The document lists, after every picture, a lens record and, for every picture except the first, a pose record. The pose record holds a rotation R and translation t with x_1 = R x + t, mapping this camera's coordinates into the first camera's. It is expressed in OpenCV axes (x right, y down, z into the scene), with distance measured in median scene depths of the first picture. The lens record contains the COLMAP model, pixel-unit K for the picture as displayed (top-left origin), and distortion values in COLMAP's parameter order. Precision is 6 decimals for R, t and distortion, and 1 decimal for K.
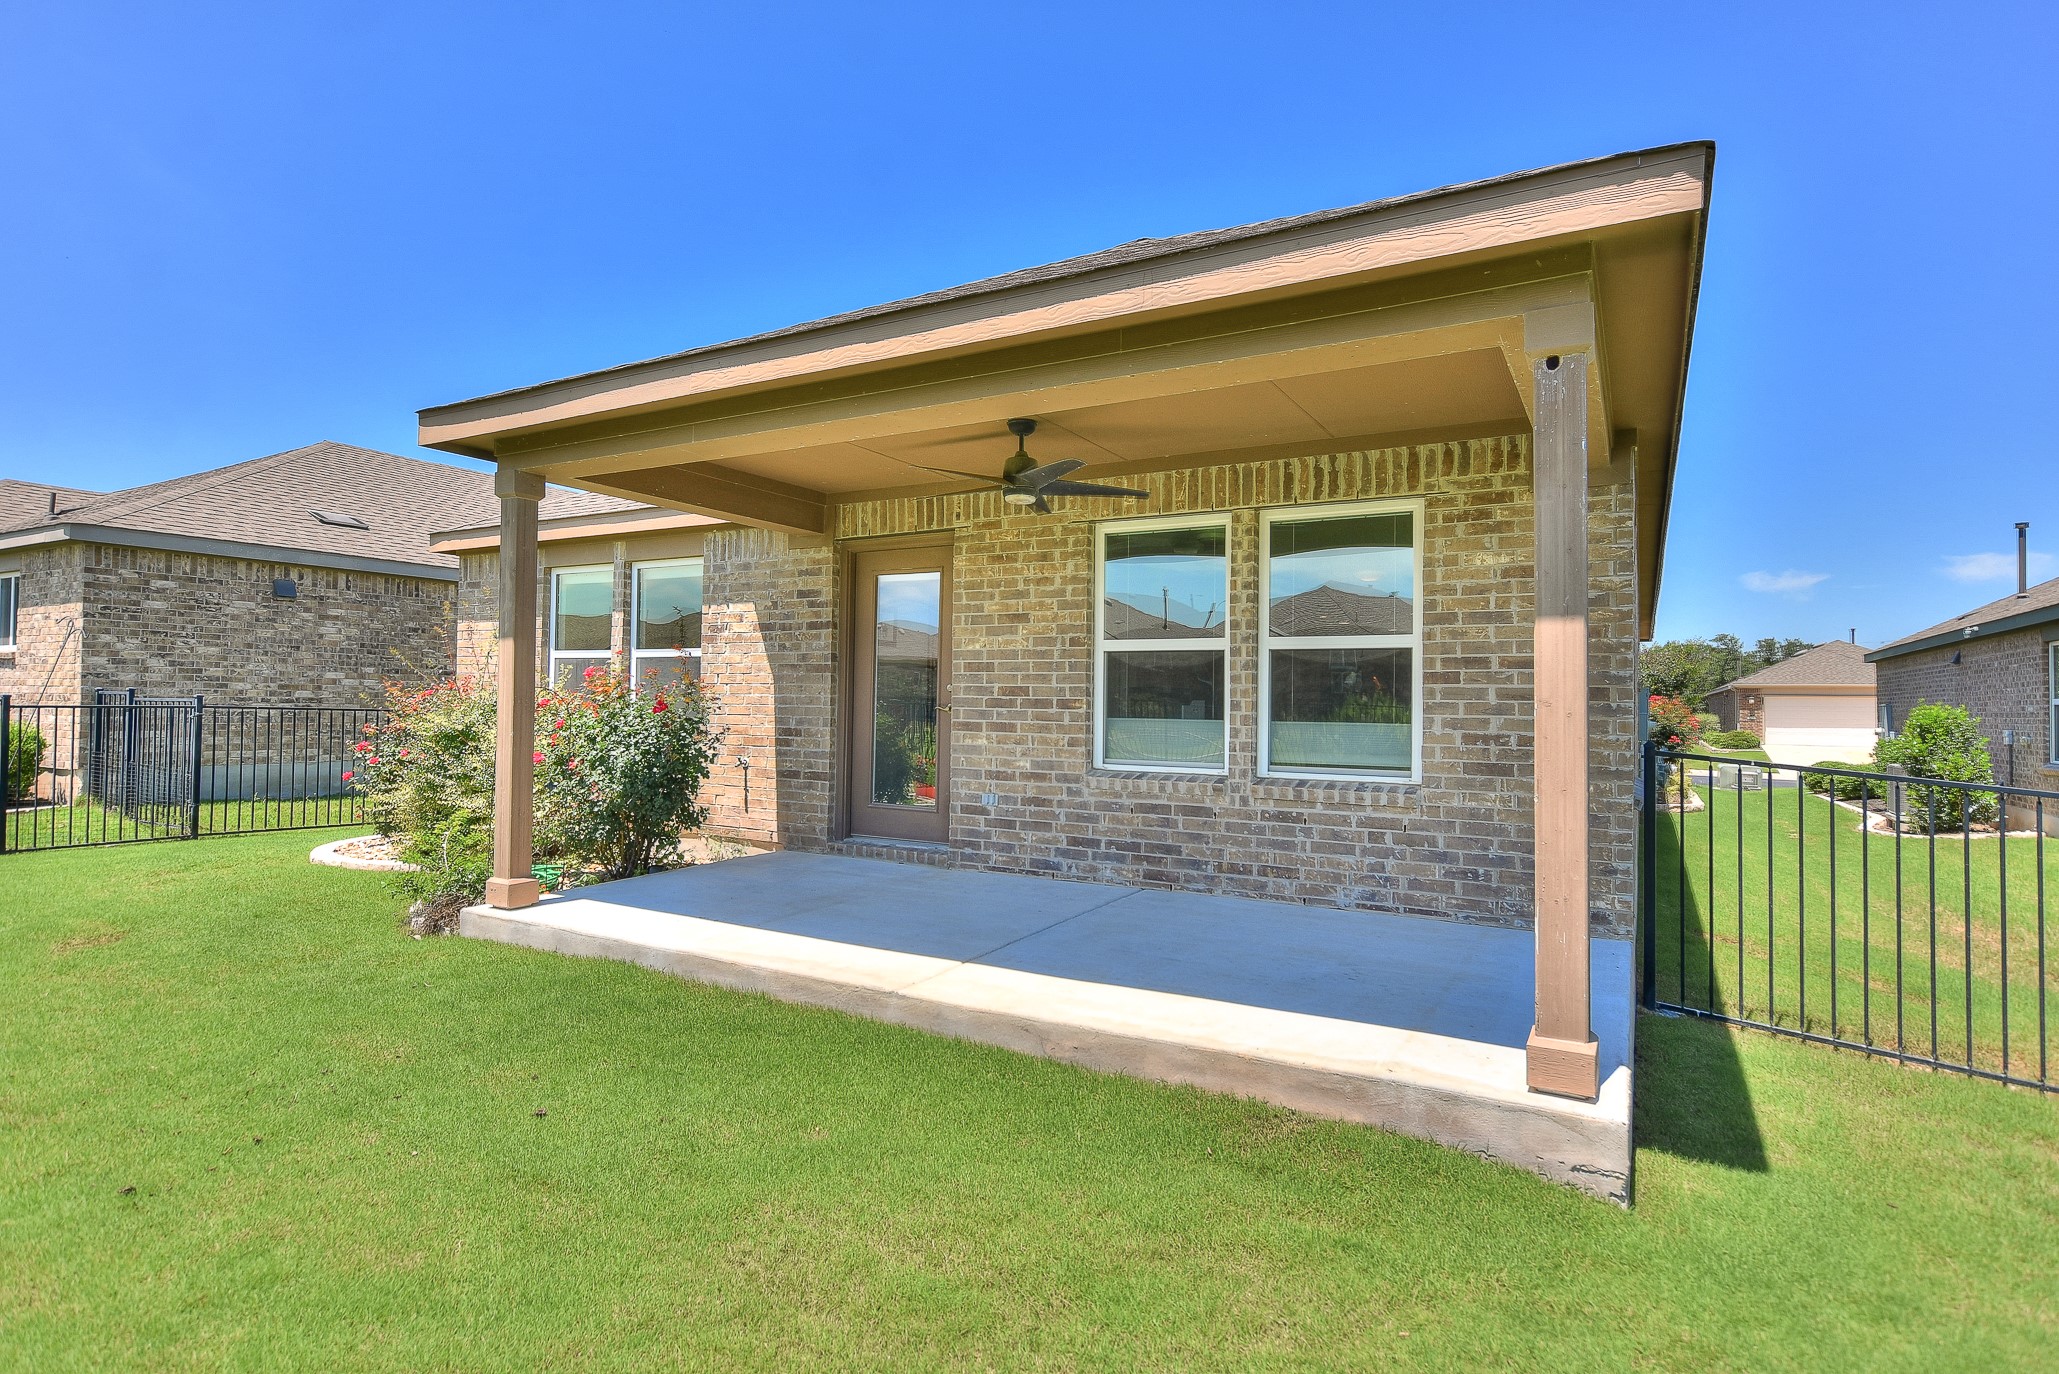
lens RADIAL K [[1054.6, 0, 1037.8], [0, 1054.6, 685.4], [0, 0, 1]] dist [-0.010706, 0.000069]
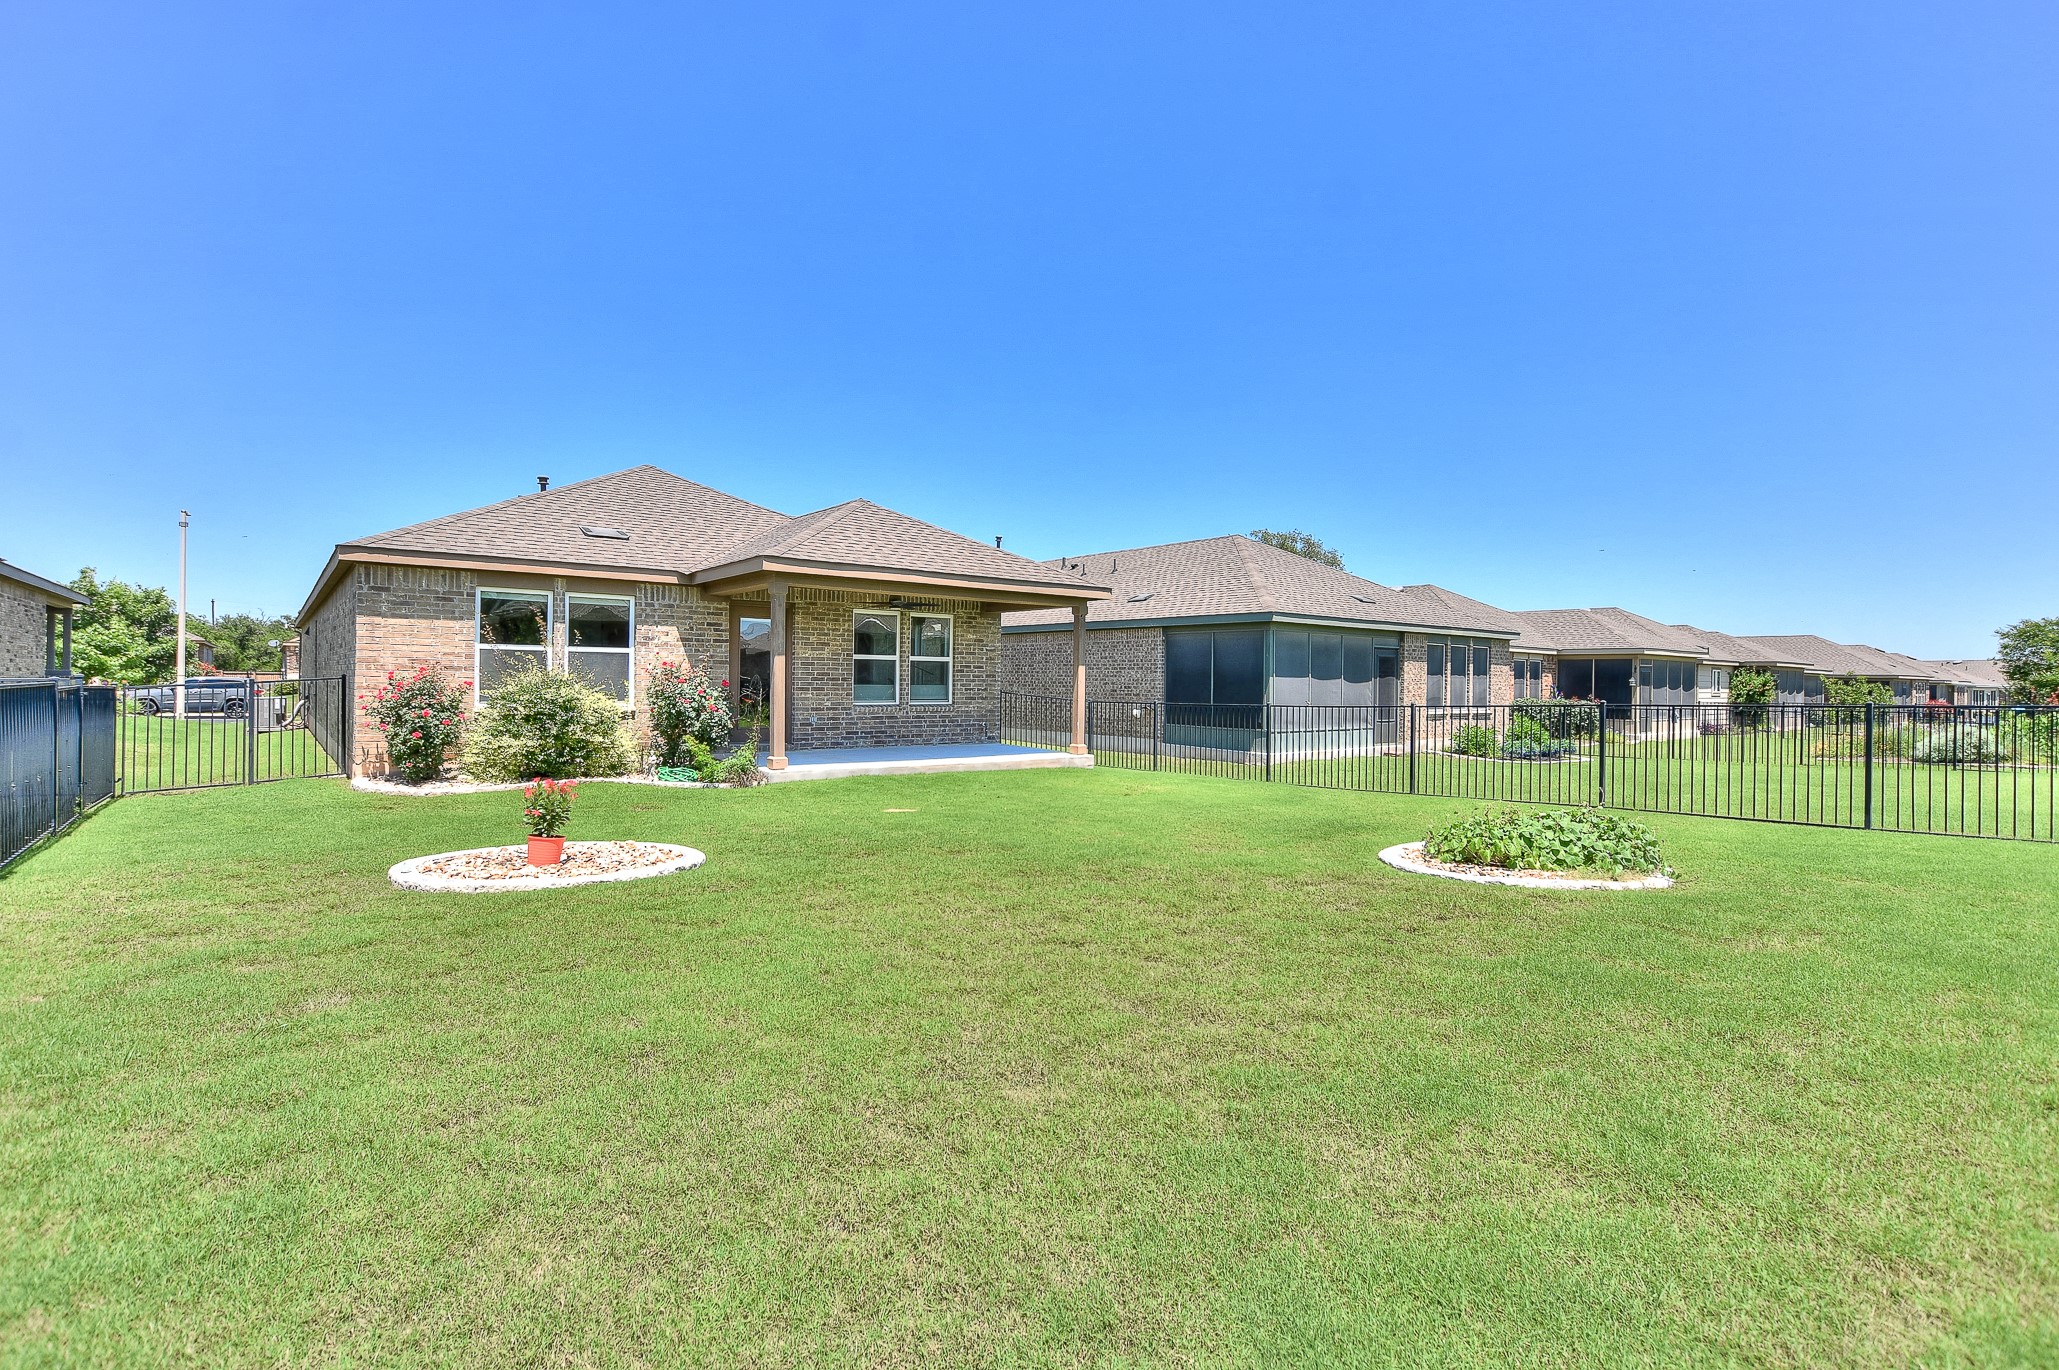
lens RADIAL K [[956.8, 0, 1009.4], [0, 956.8, 677.7], [0, 0, 1]] dist [-0.005687, -0.000036]
pose [[0.383156, -0.008020, 0.923649, -1.701678], [-0.022407, 0.999587, 0.017974, -0.031956], [-0.923412, -0.027584, 0.382818, -0.213928]]
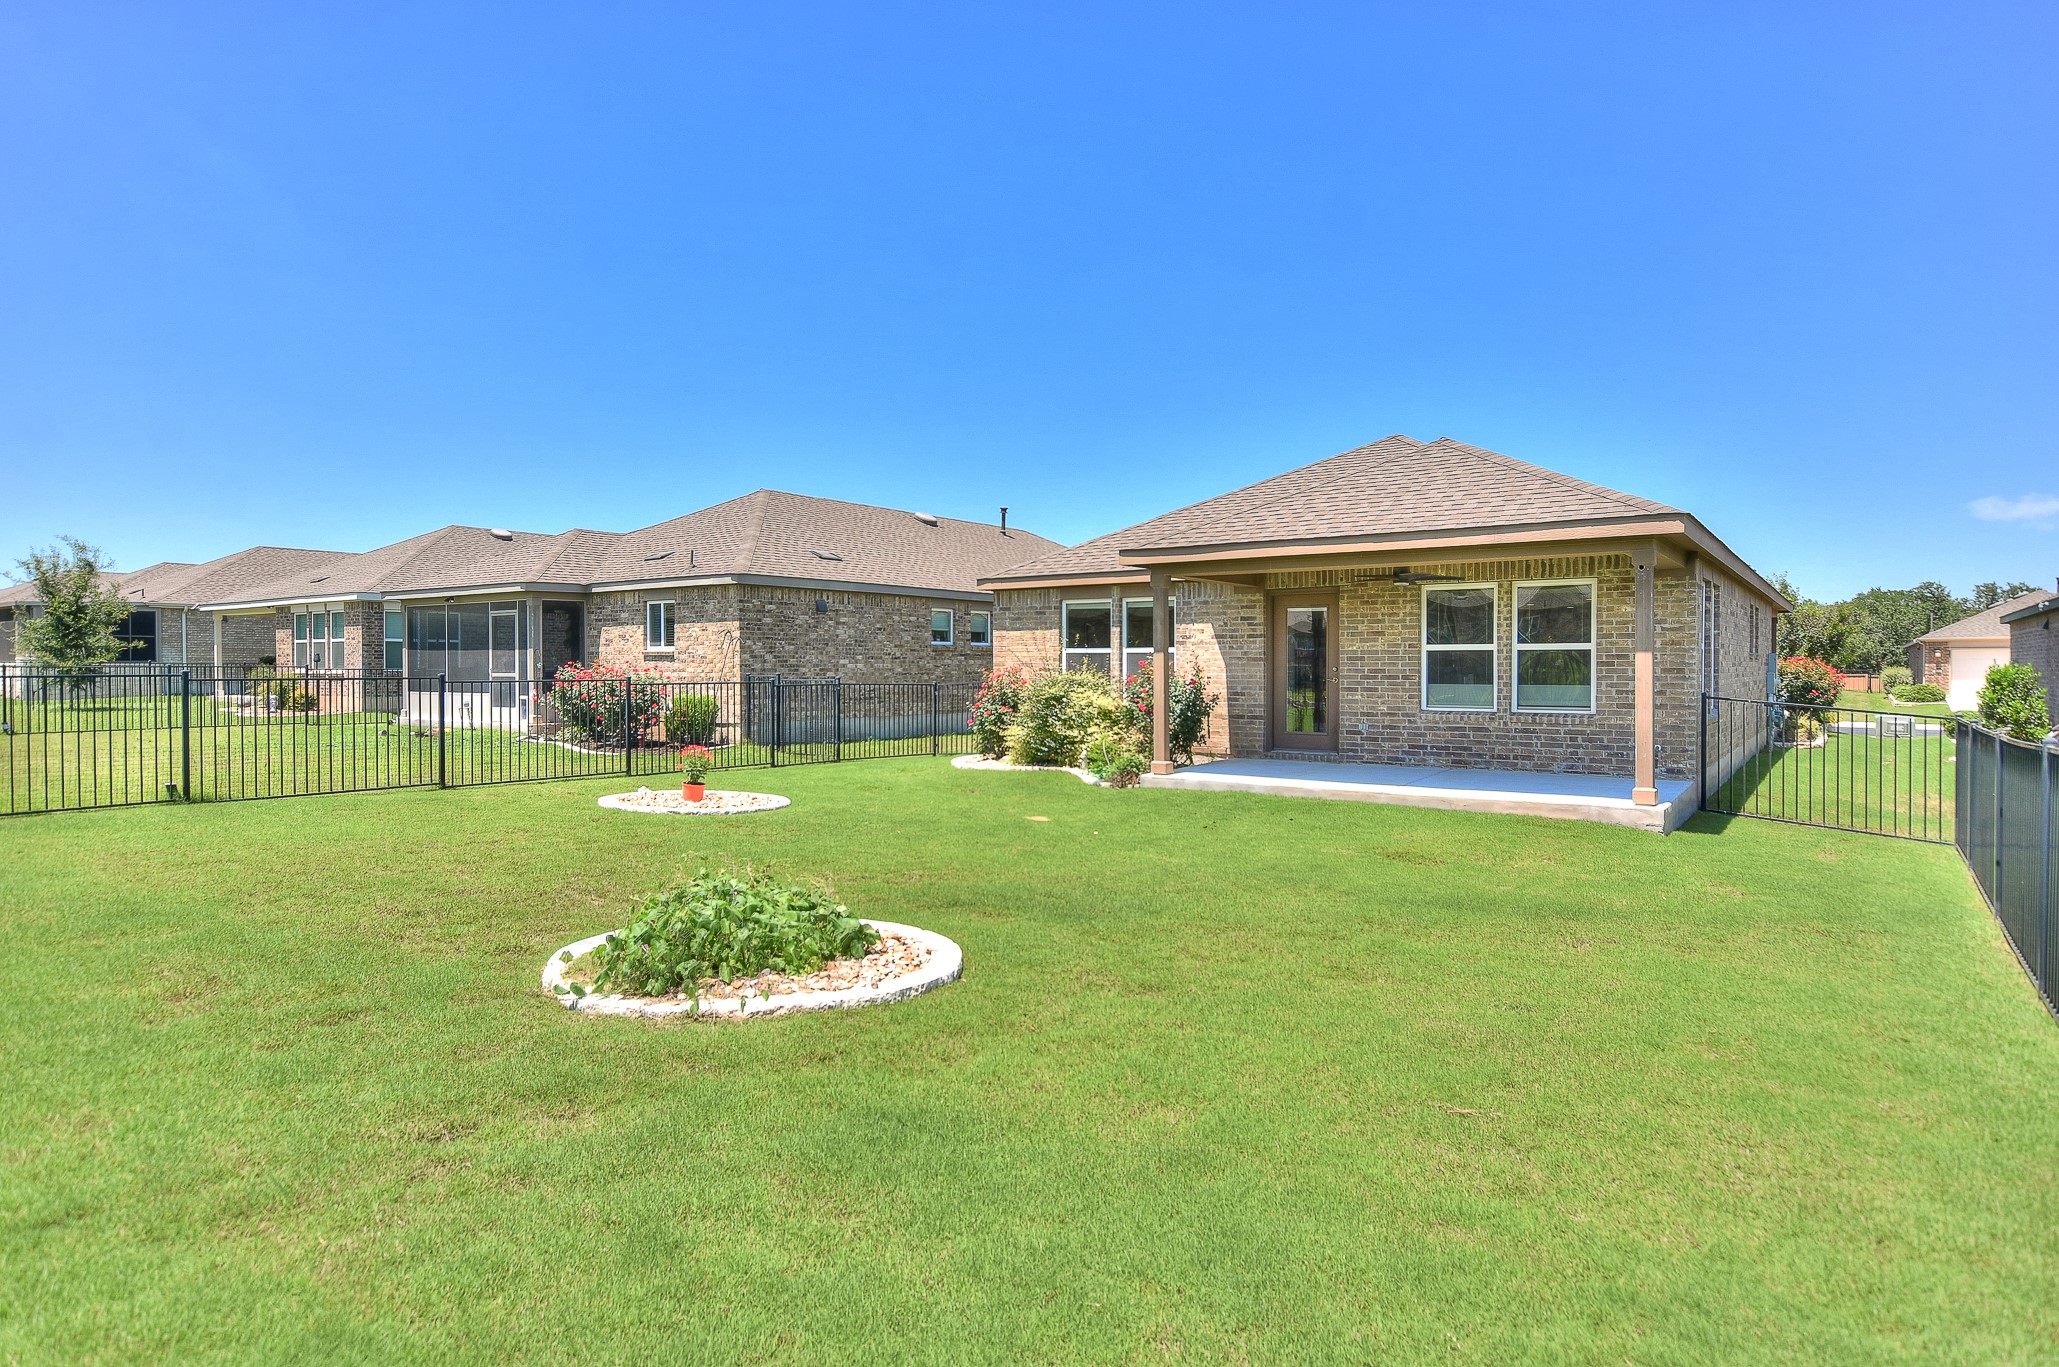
lens RADIAL K [[1141.1, 0, 1038.9], [0, 1141.1, 684.7], [0, 0, 1]] dist [-0.002765, 0.005979]
pose [[0.994823, -0.013667, -0.100698, -0.387536], [0.017119, 0.999292, 0.033490, -0.045476], [0.100169, -0.035041, 0.994353, -1.041438]]
